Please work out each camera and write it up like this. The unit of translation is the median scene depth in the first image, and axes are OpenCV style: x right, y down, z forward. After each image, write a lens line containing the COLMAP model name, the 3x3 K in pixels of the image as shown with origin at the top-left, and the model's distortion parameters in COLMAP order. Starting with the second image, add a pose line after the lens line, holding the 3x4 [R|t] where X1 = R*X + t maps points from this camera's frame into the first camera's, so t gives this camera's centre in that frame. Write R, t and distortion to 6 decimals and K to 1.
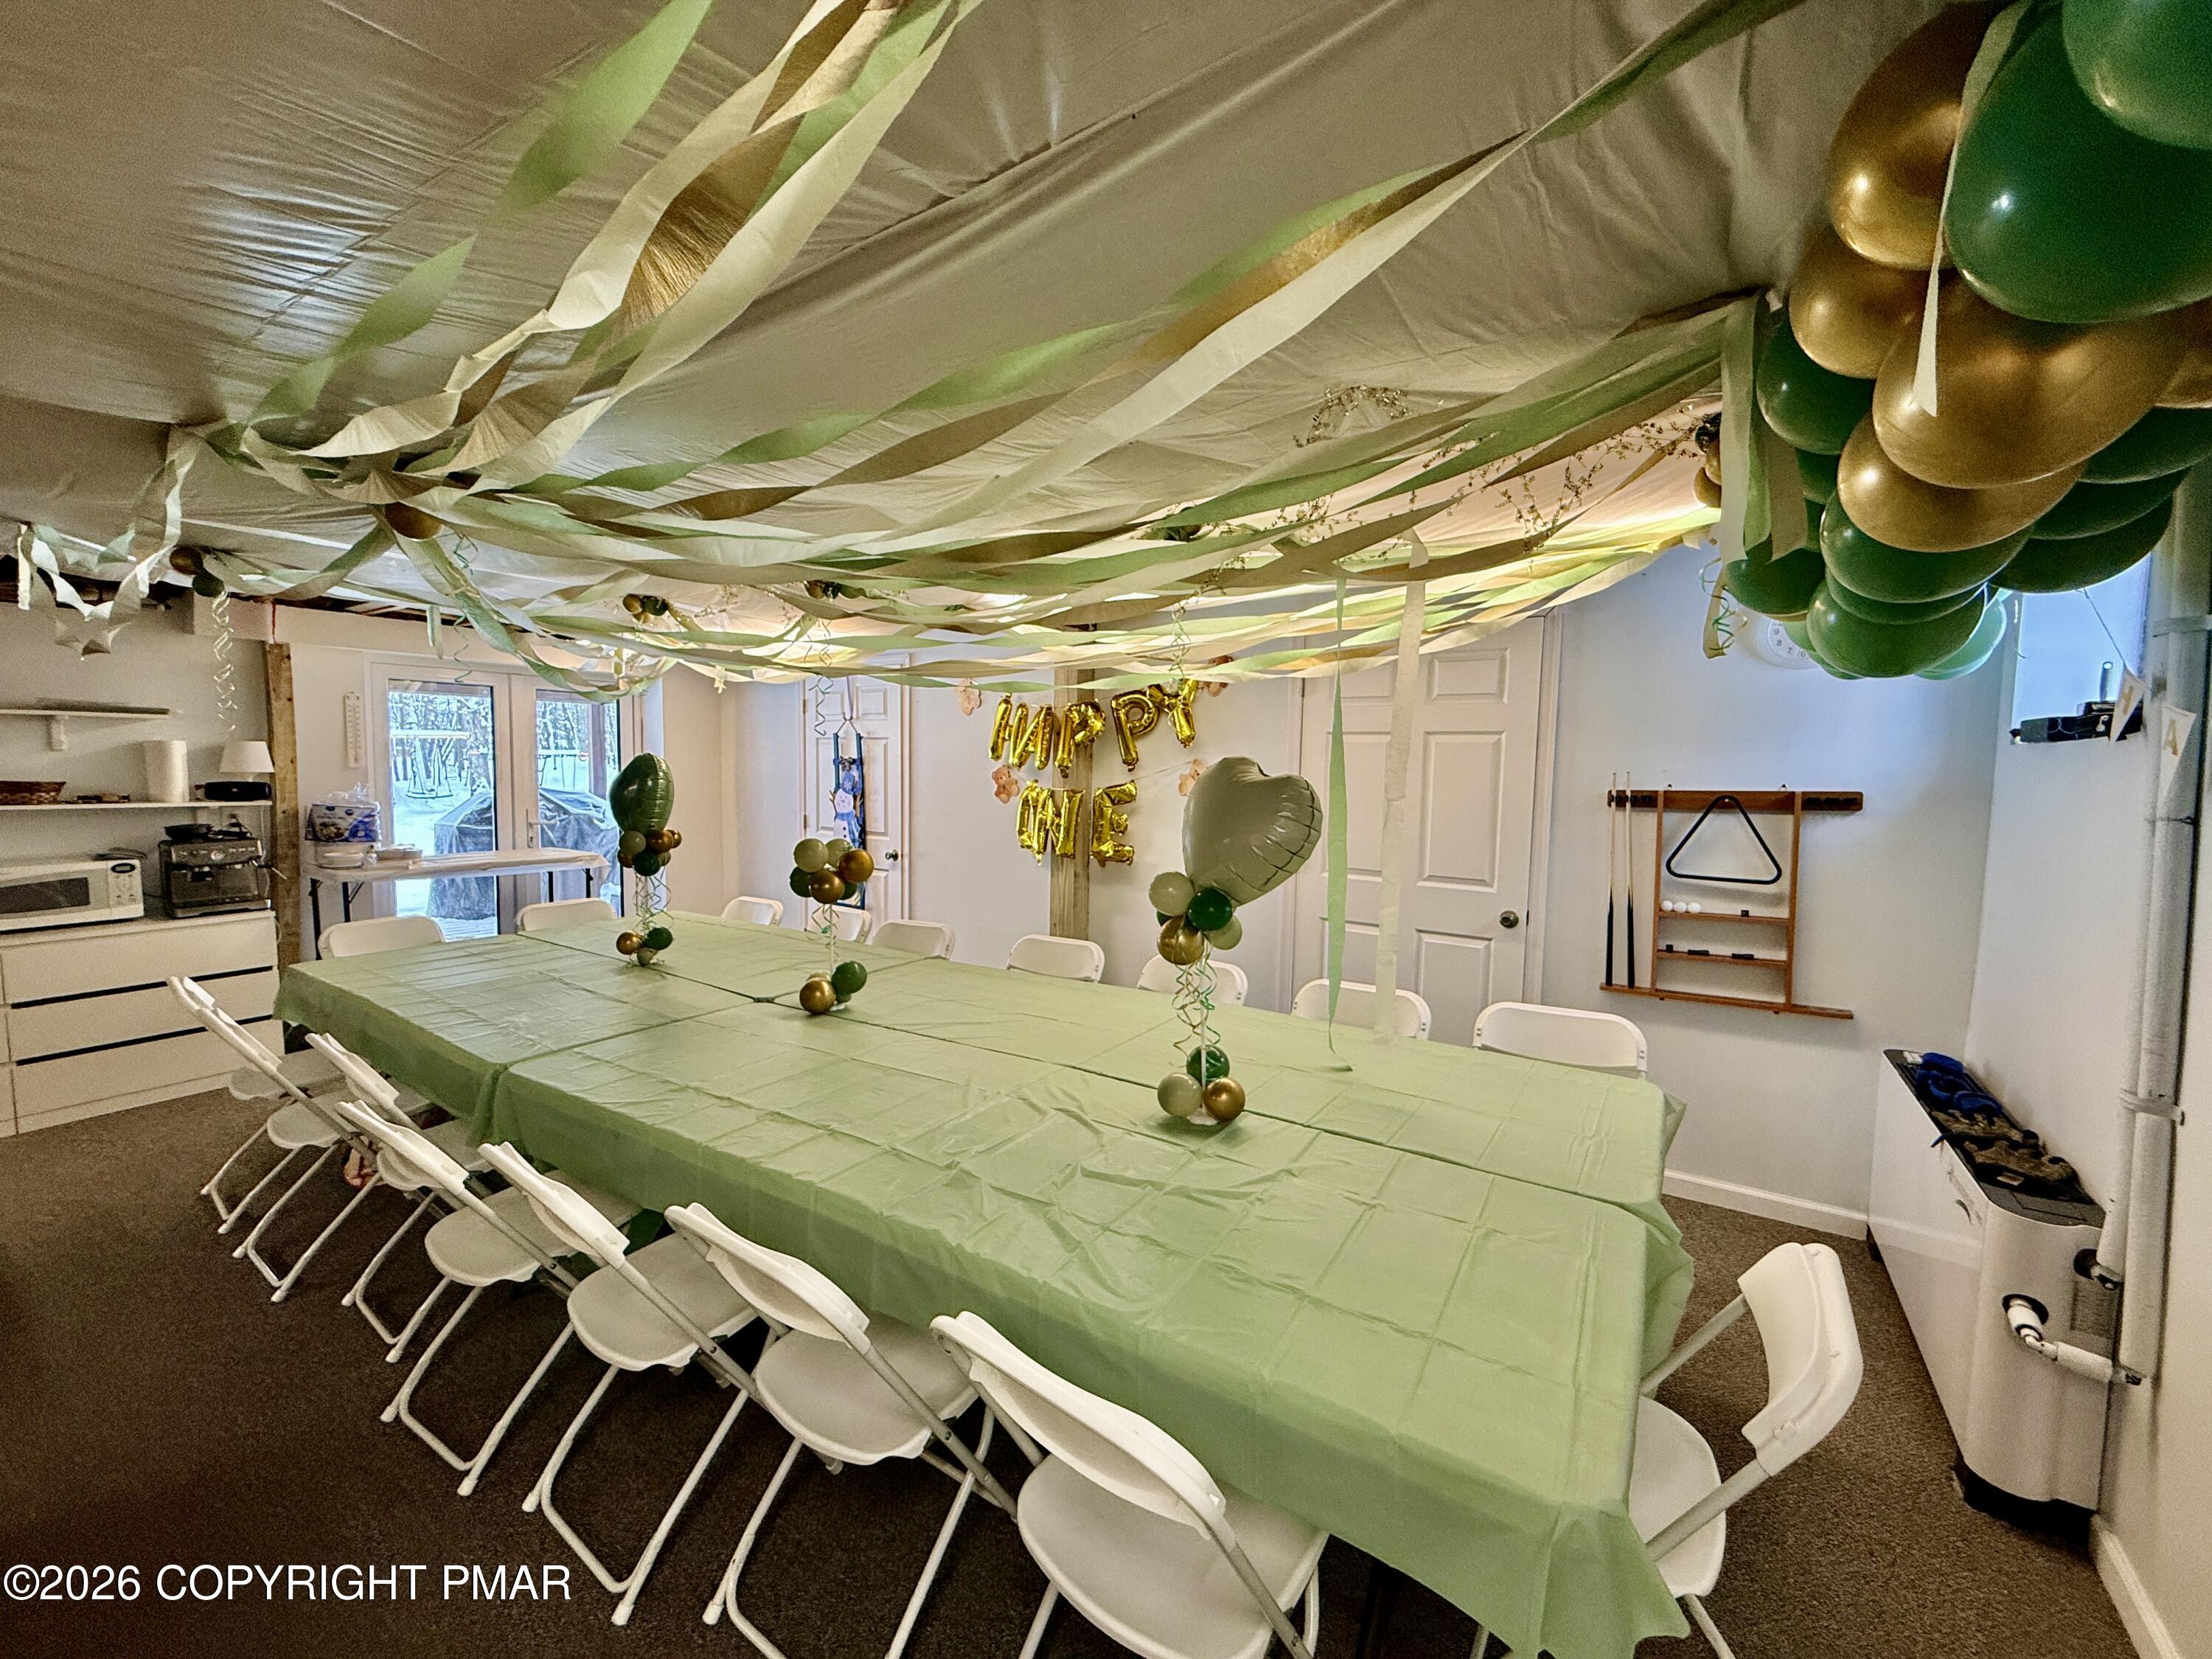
lens RADIAL K [[884.5, 0, 1106.0], [0, 884.5, 829.5], [0, 0, 1]] dist [-0.000567, -0.000098]
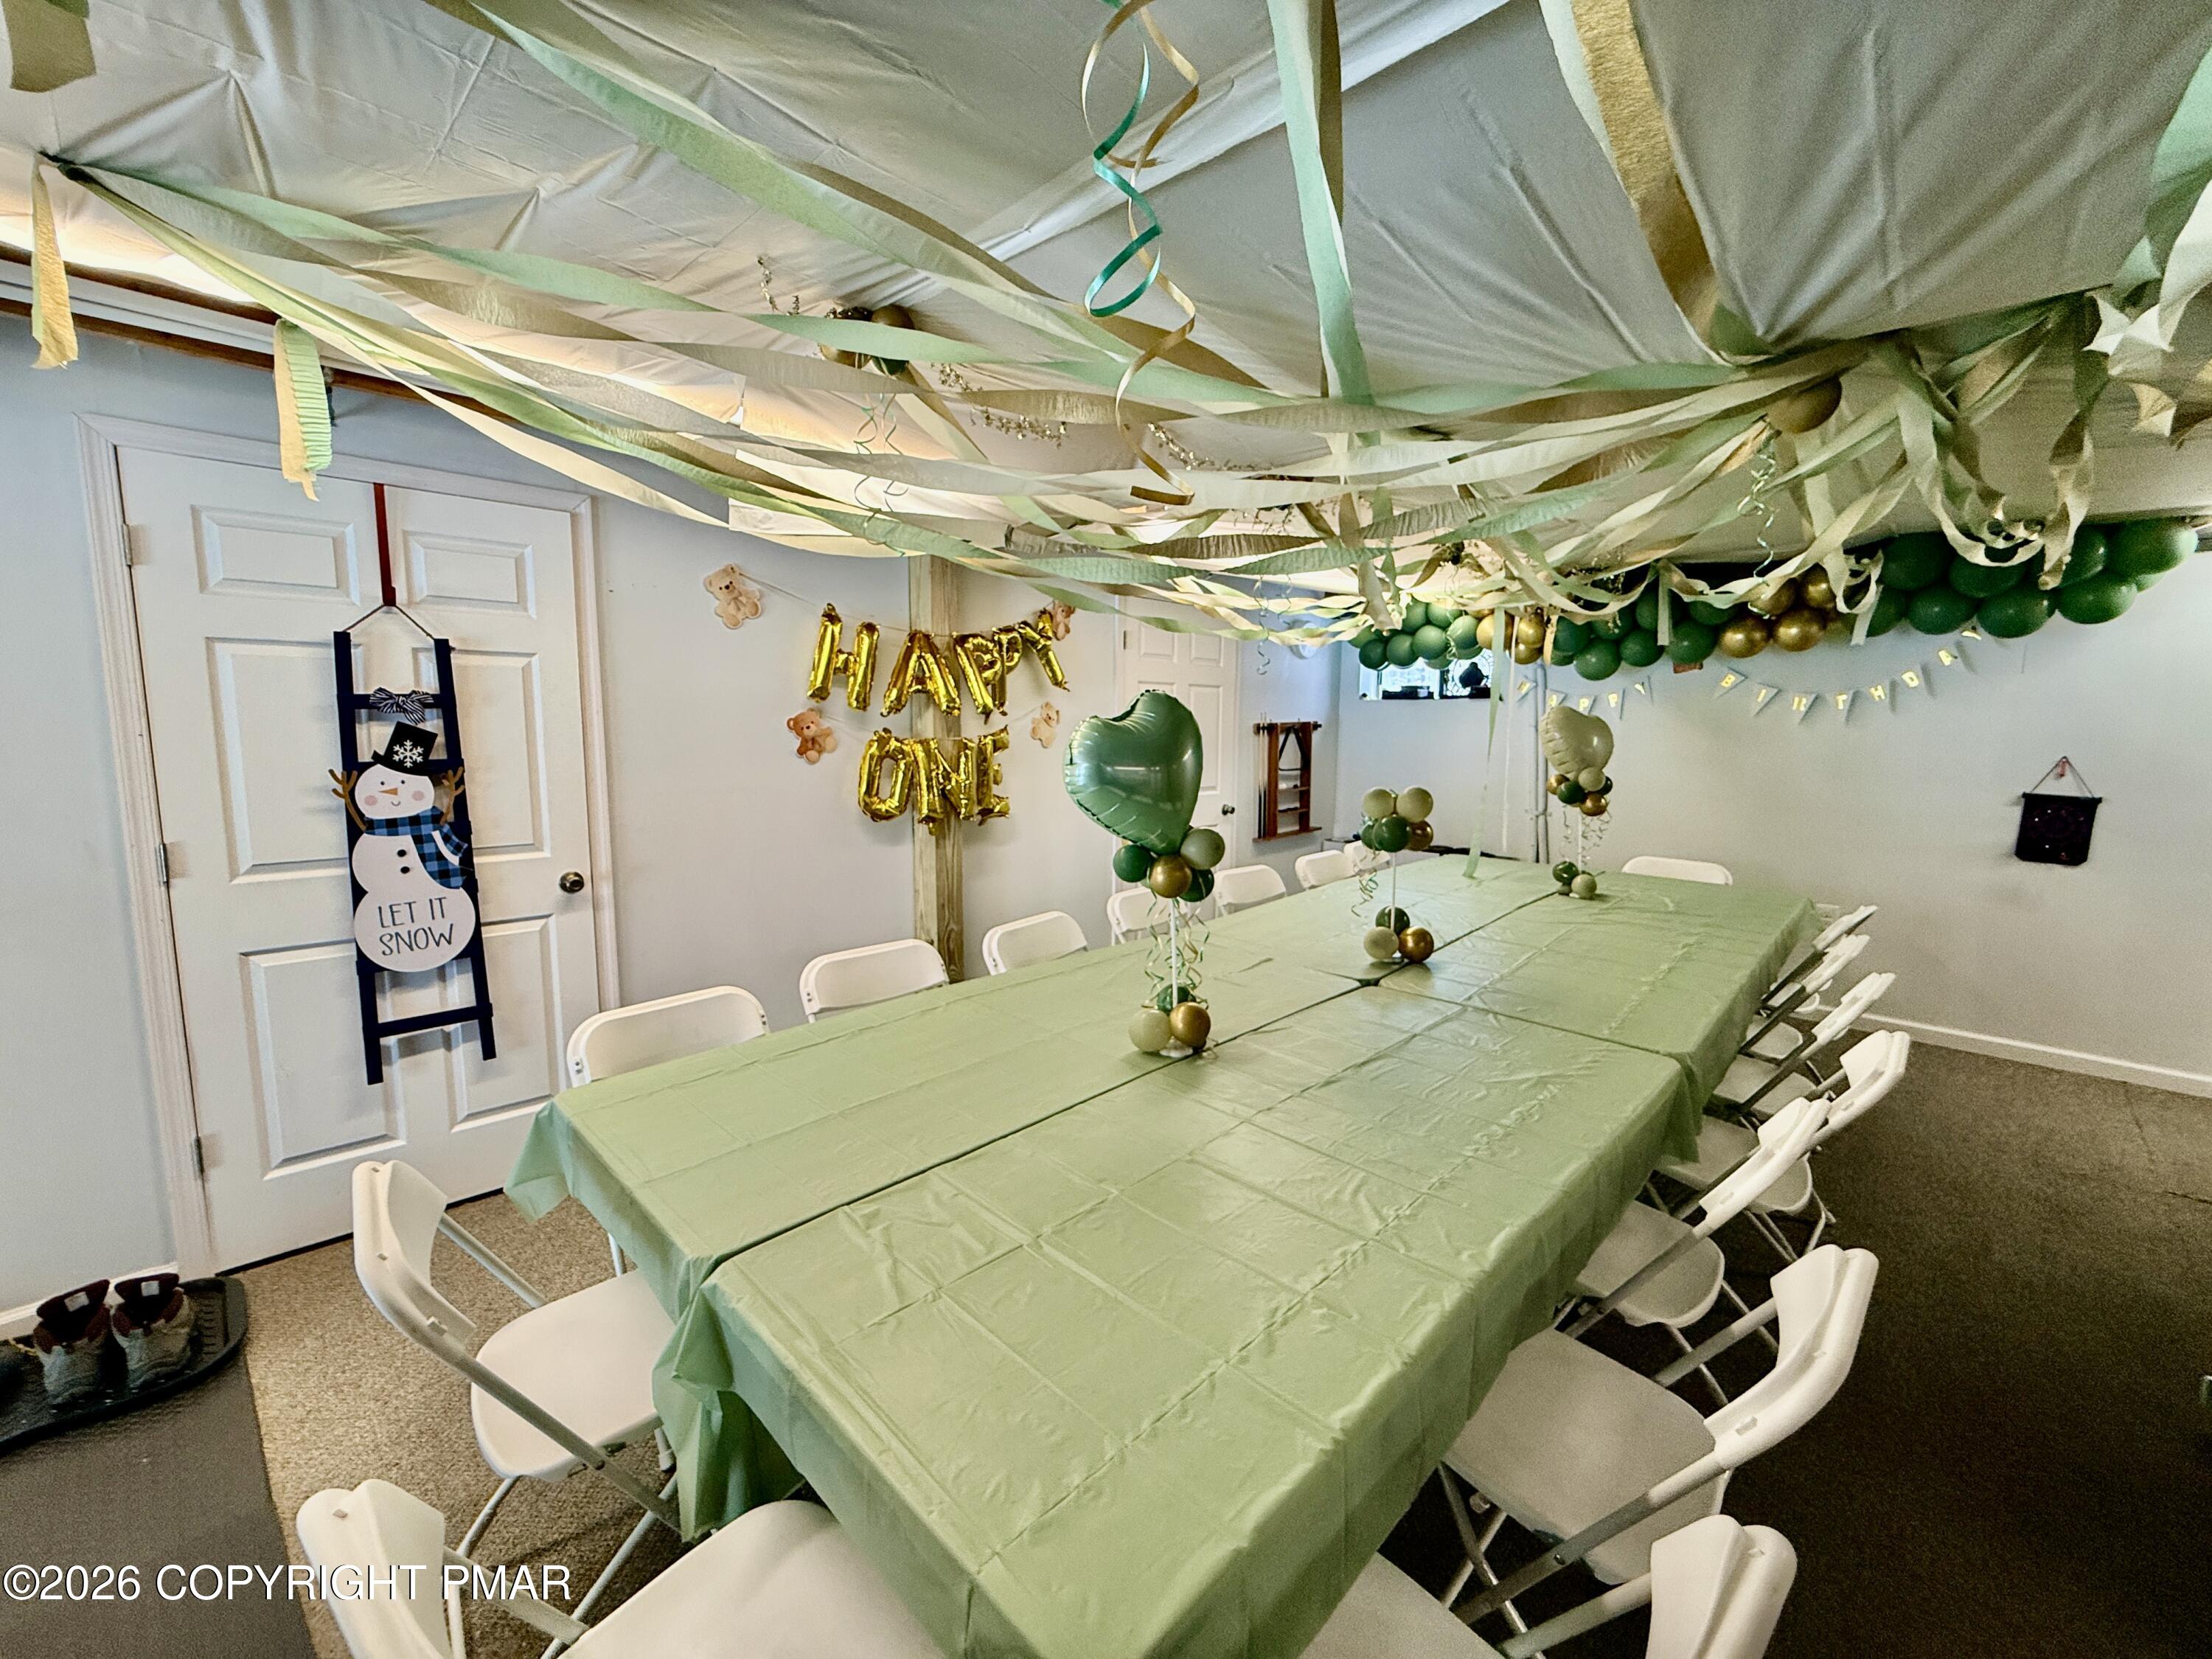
lens RADIAL K [[884.5, 0, 1106.0], [0, 884.5, 829.5], [0, 0, 1]] dist [-0.000567, -0.000098]
pose [[0.183997, -0.148147, 0.971698, -0.687616], [0.053800, 0.988612, 0.140538, -0.058692], [-0.981453, 0.026419, 0.189872, 0.590400]]
